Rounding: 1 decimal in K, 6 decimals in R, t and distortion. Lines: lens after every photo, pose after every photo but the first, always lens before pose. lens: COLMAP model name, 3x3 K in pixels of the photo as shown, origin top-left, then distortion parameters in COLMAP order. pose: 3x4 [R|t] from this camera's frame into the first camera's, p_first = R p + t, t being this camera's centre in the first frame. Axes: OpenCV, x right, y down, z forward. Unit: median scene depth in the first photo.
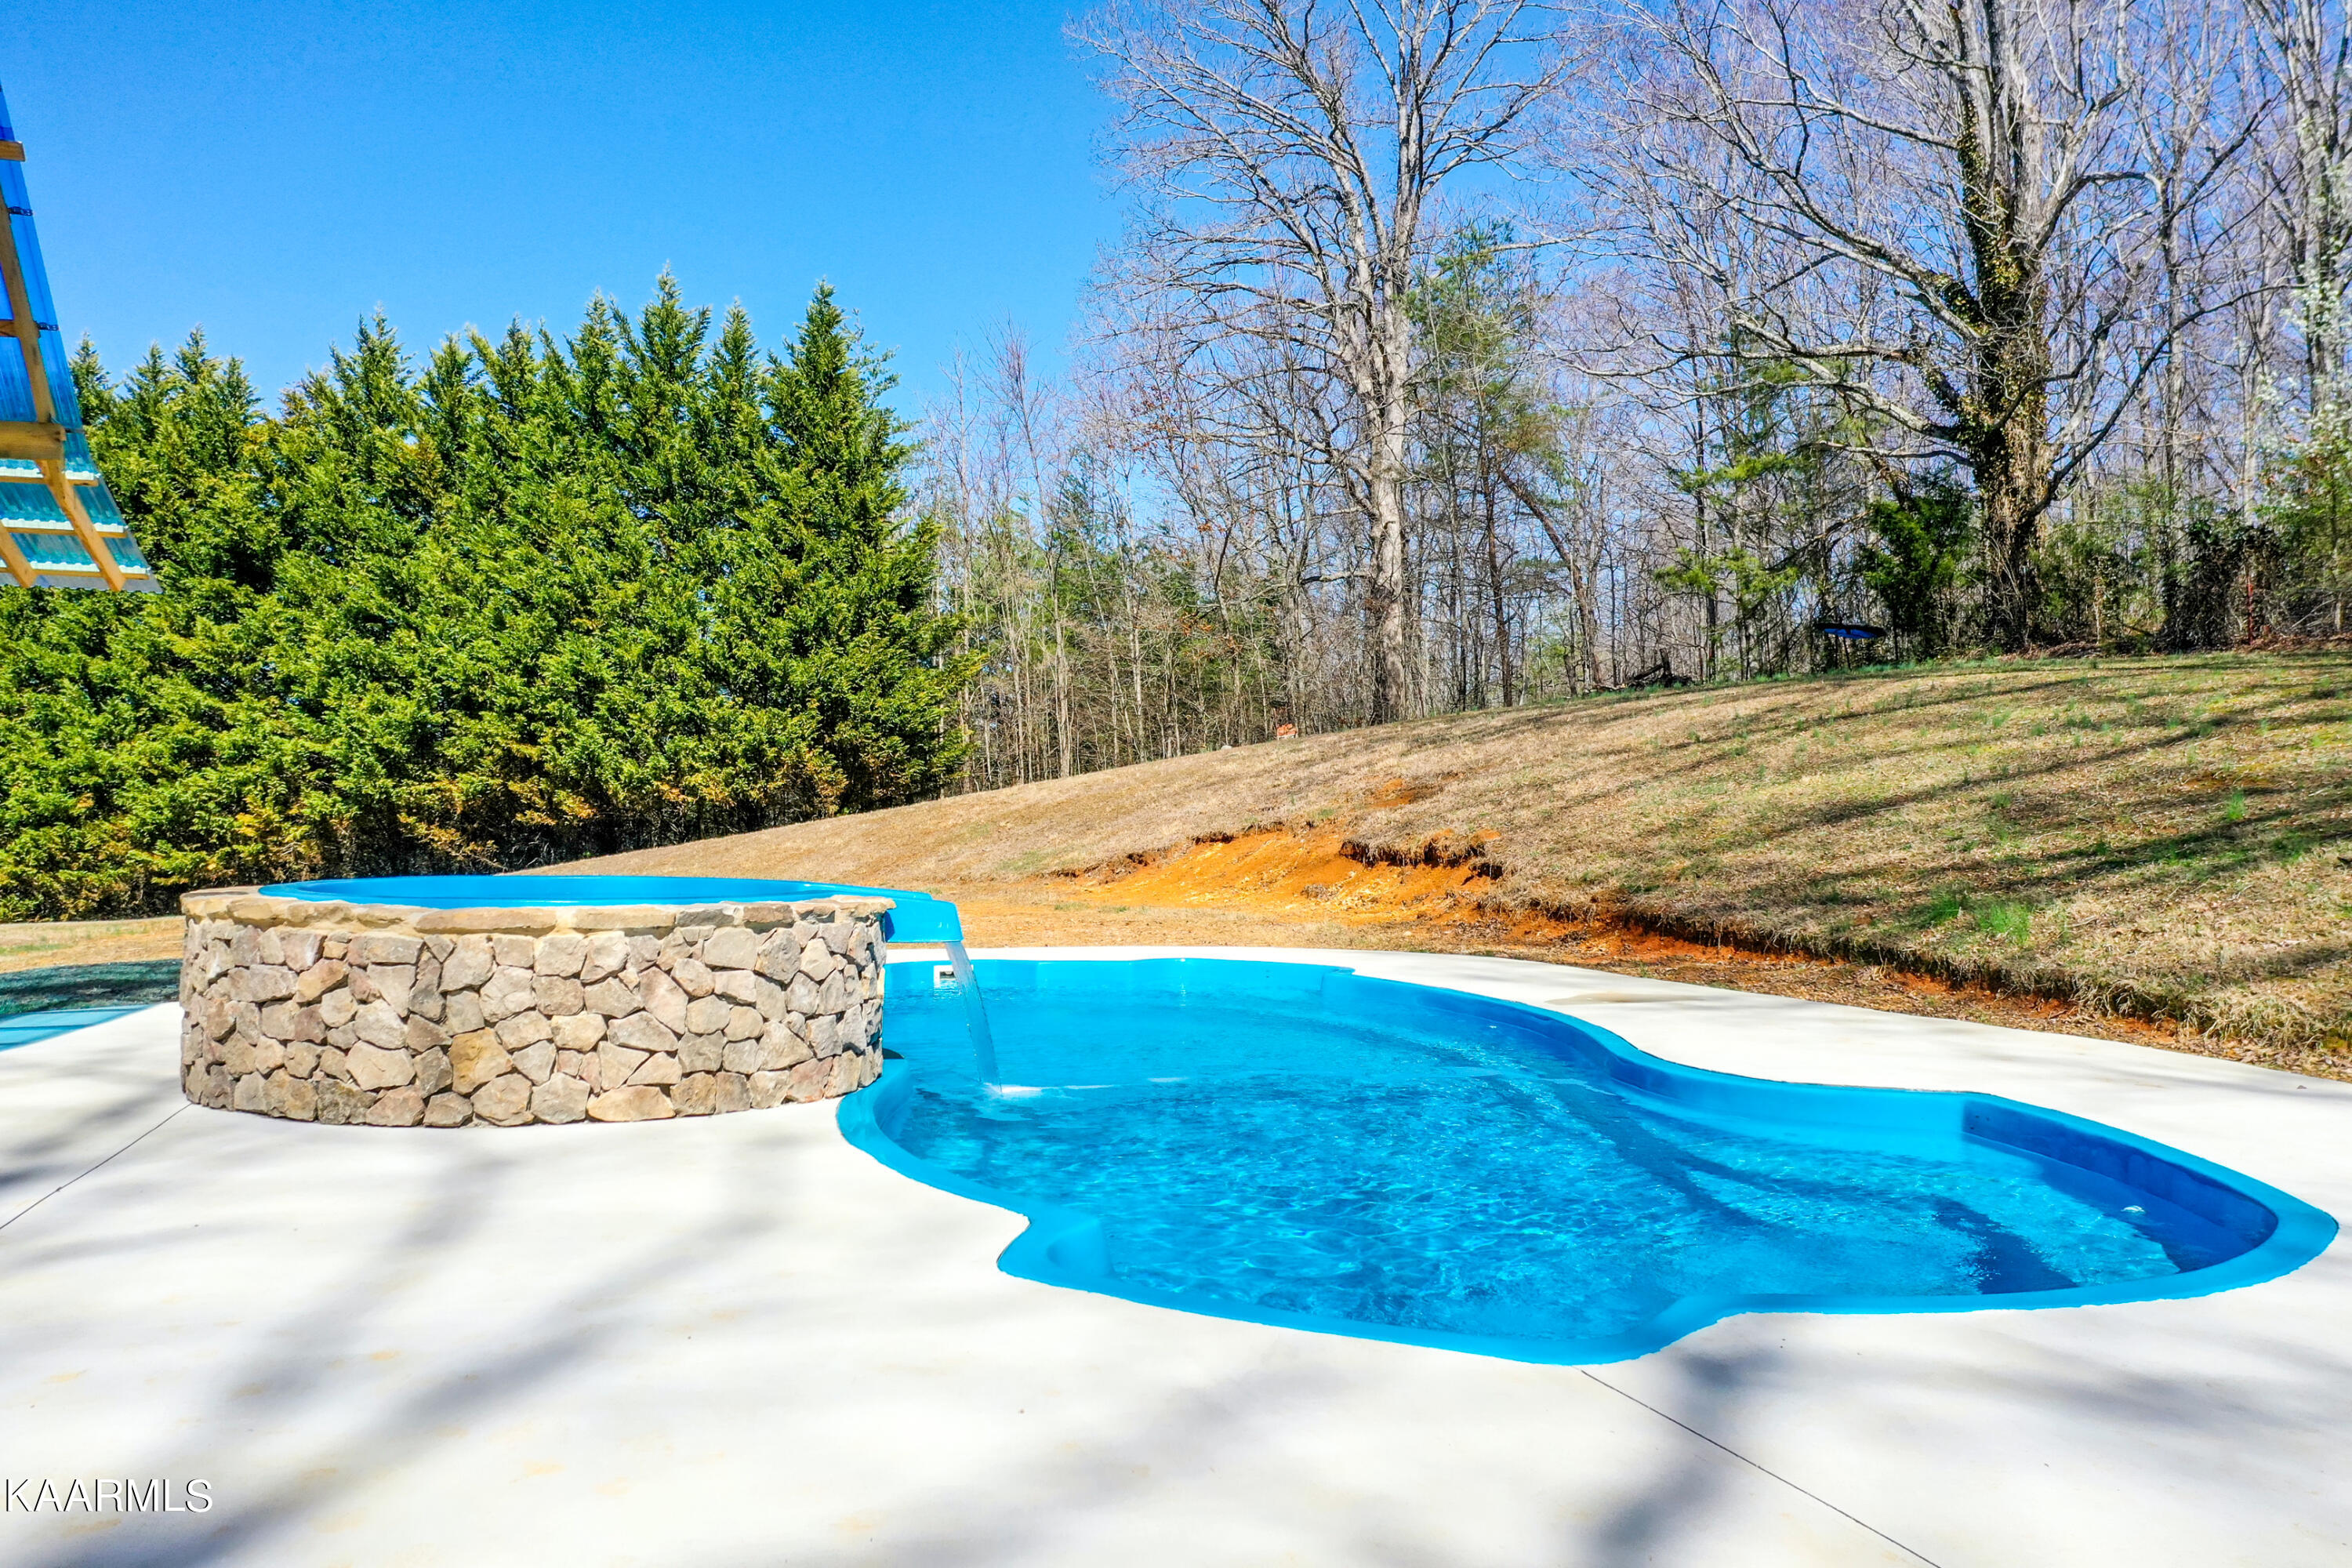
lens RADIAL K [[1878.0, 0, 1155.1], [0, 1878.0, 778.7], [0, 0, 1]] dist [0.012651, -0.002776]
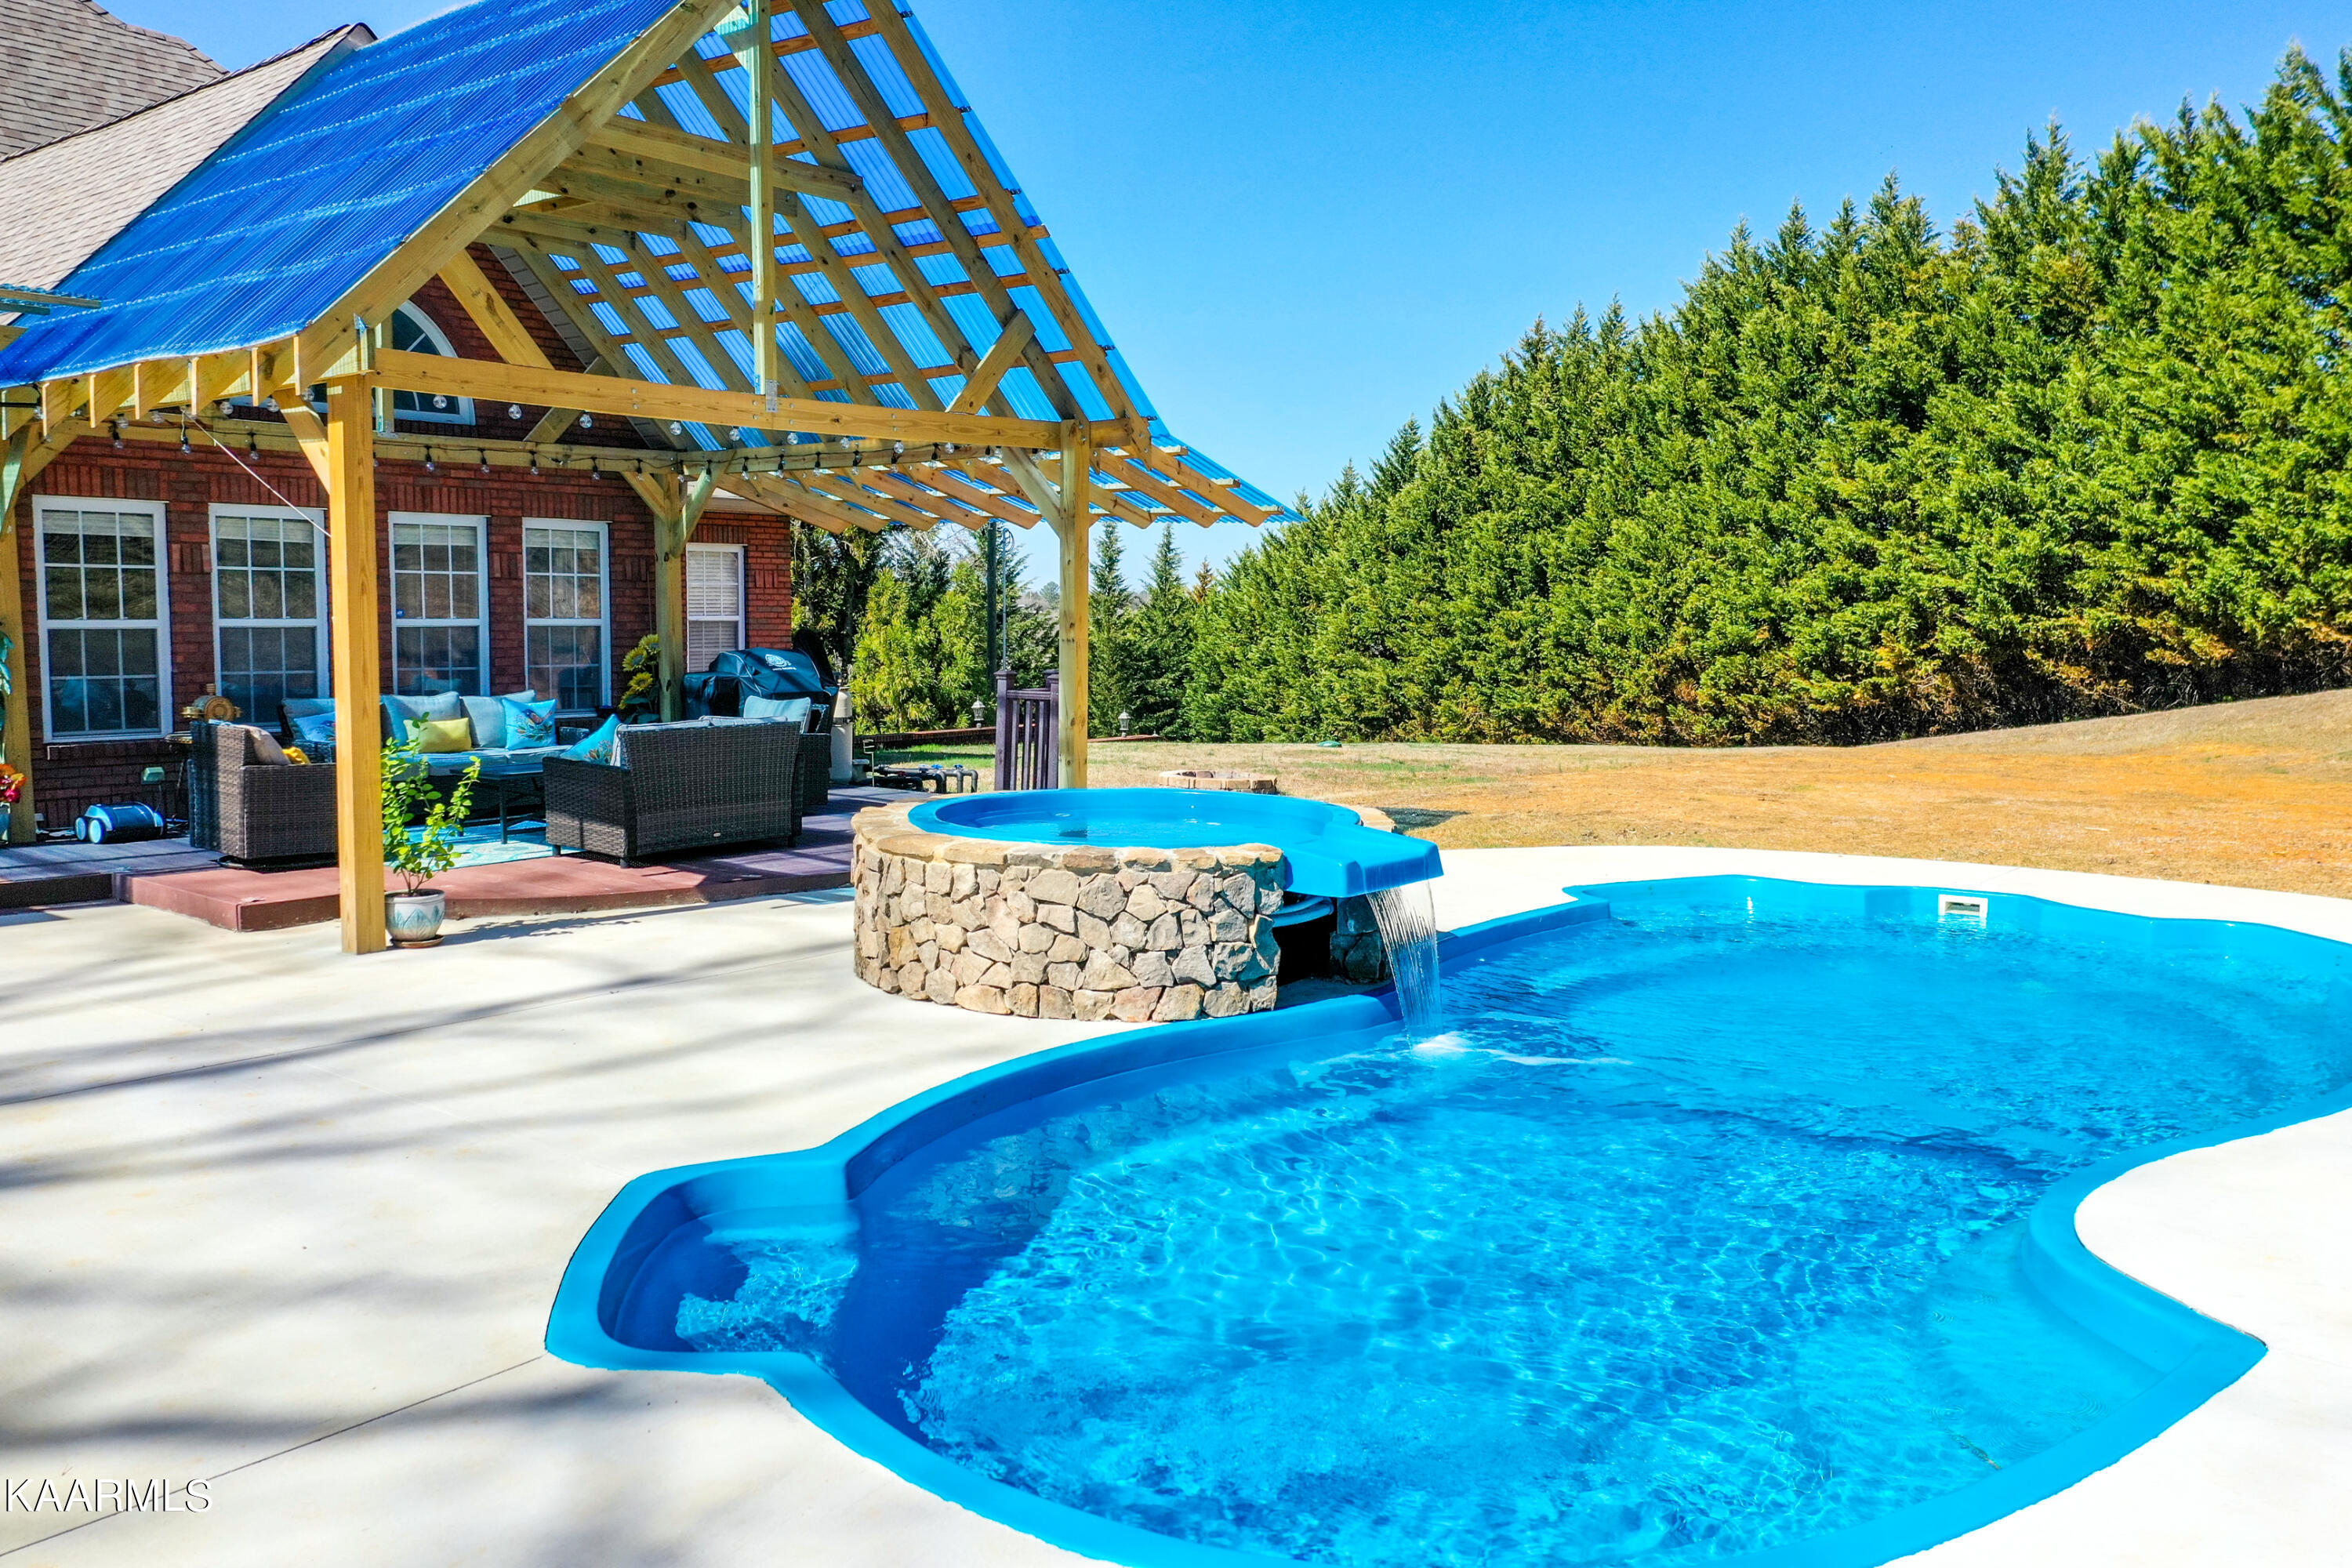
lens RADIAL K [[1878.0, 0, 1169.7], [0, 1878.0, 793.9], [0, 0, 1]] dist [0.012651, -0.002776]
pose [[0.570572, 0.082127, -0.817131, 0.151645], [0.012493, 0.994004, 0.108627, -0.018833], [0.821153, -0.072188, 0.566125, 0.071976]]
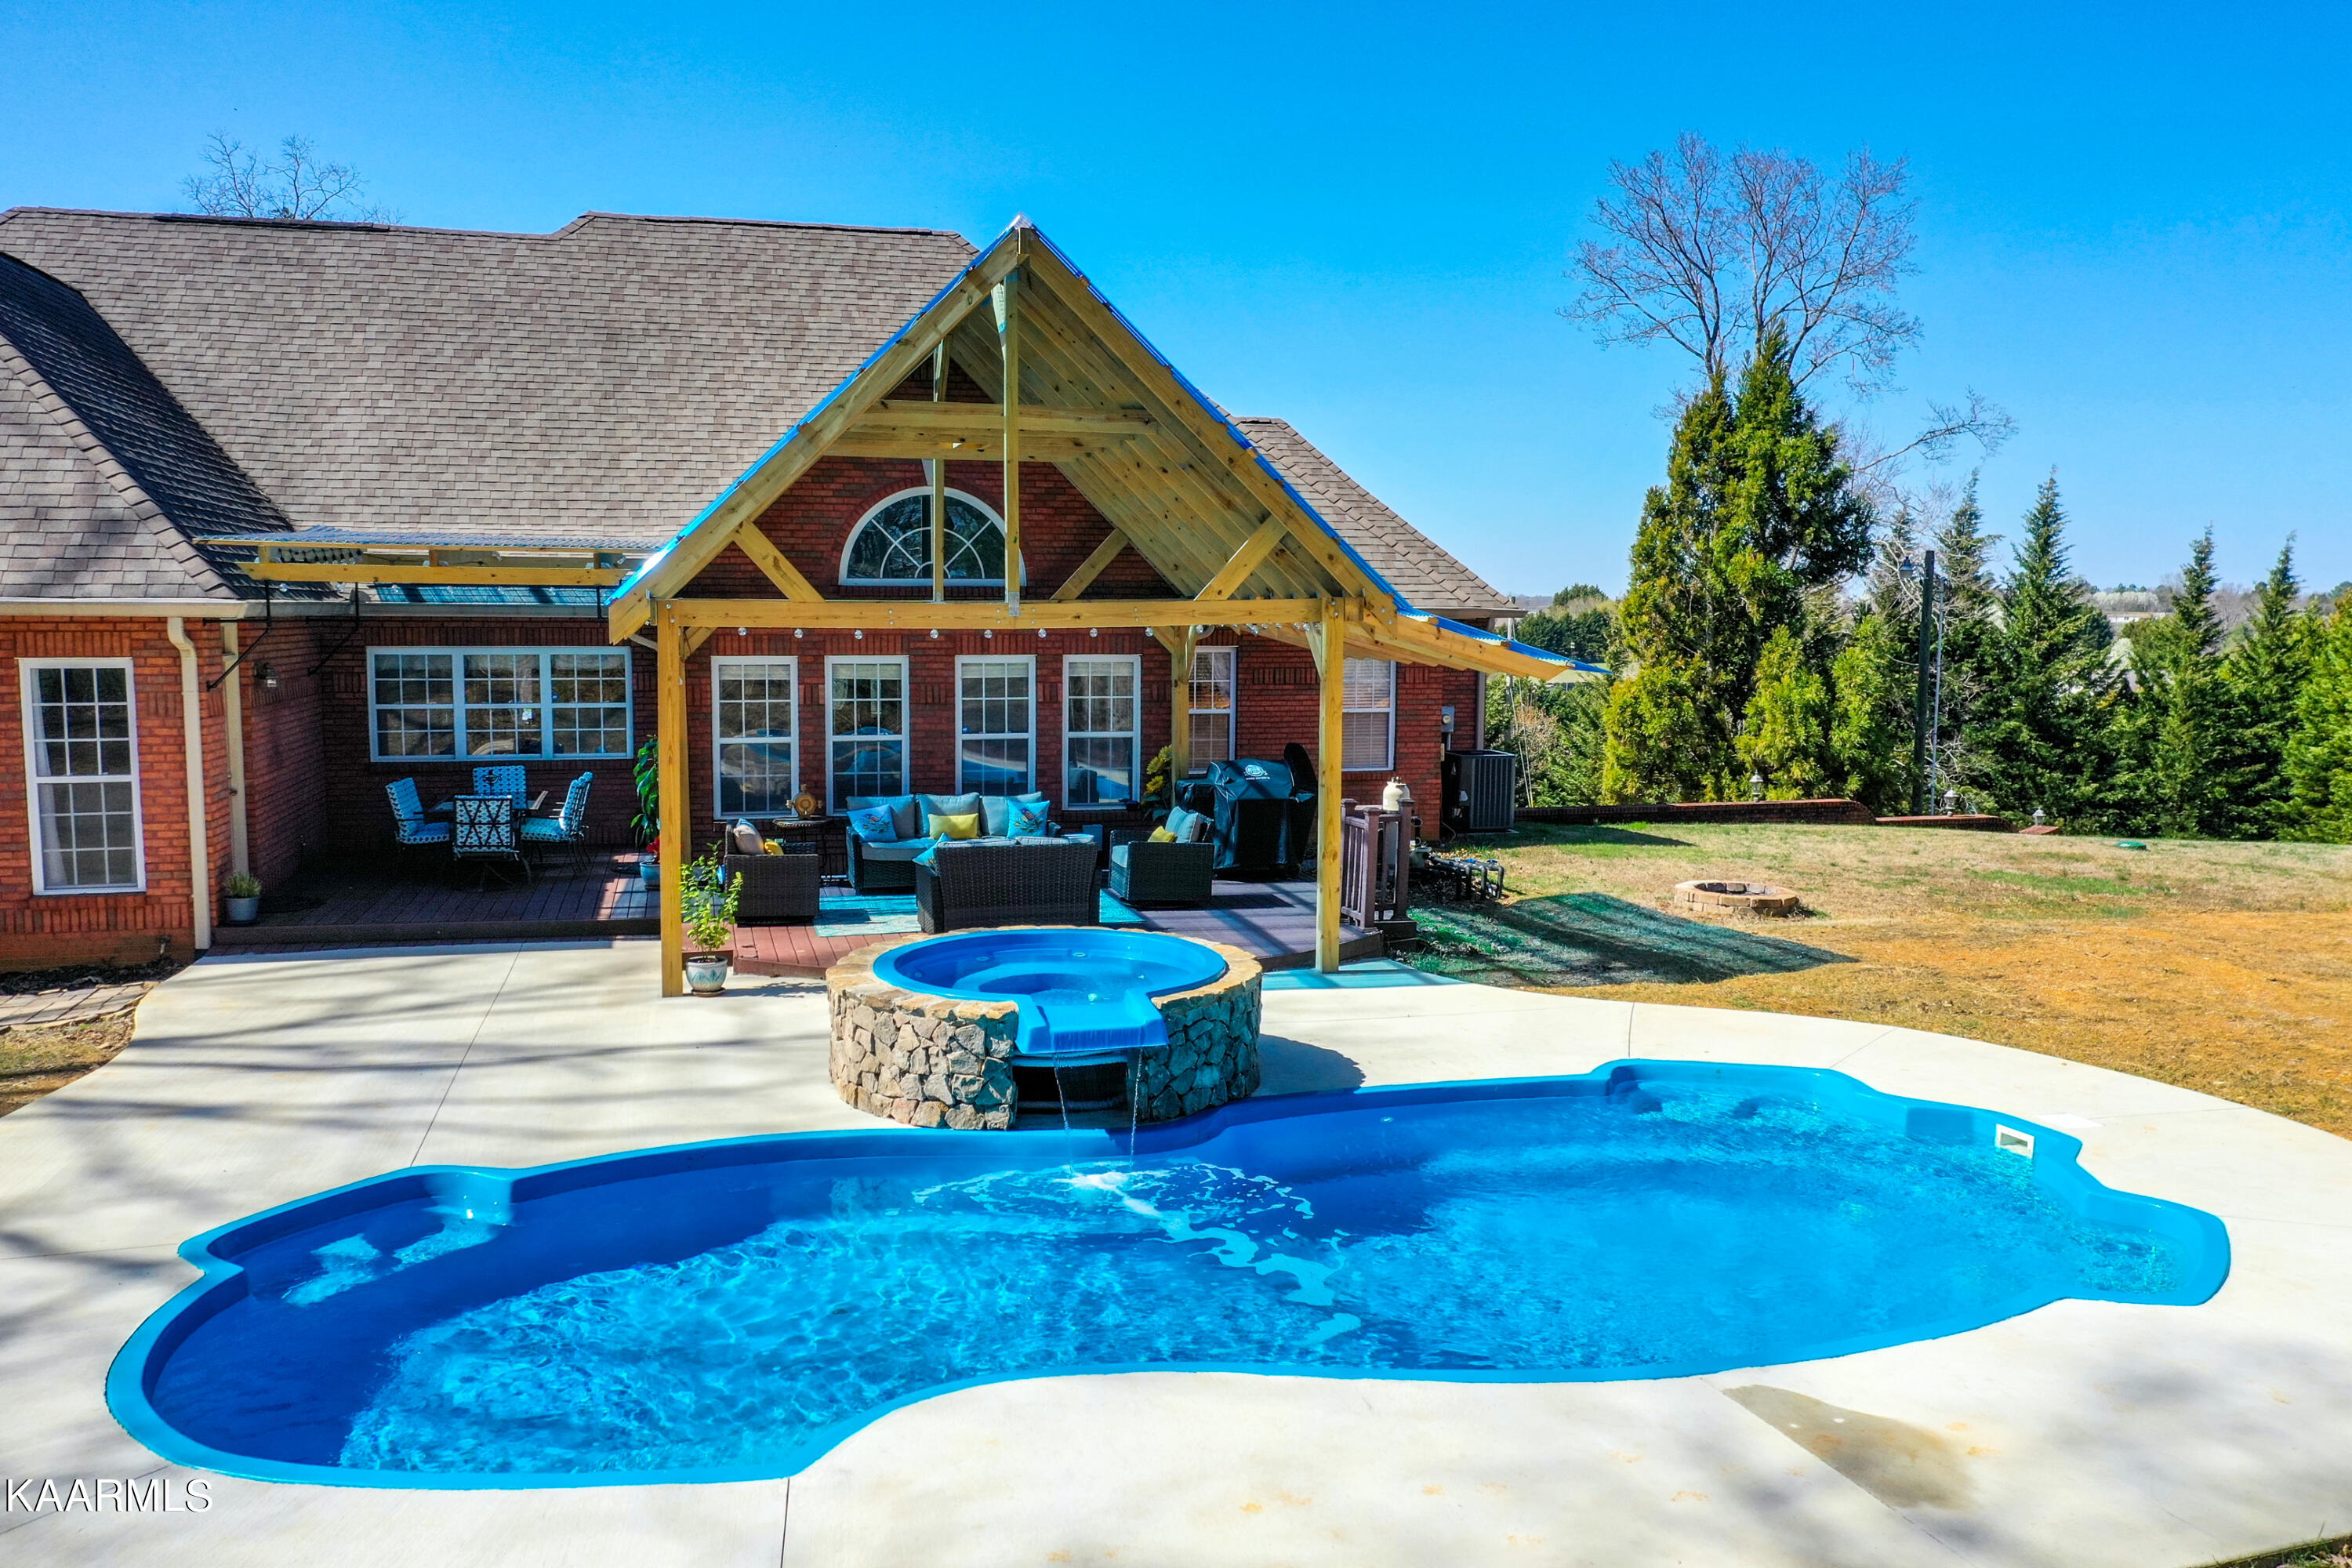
lens RADIAL K [[1878.0, 0, 1140.6], [0, 1878.0, 781.1], [0, 0, 1]] dist [0.012651, -0.002776]
pose [[-0.027606, 0.090329, -0.995529, 0.270516], [0.017239, 0.995804, 0.089875, -0.050732], [0.999470, -0.014681, -0.029048, 0.246156]]
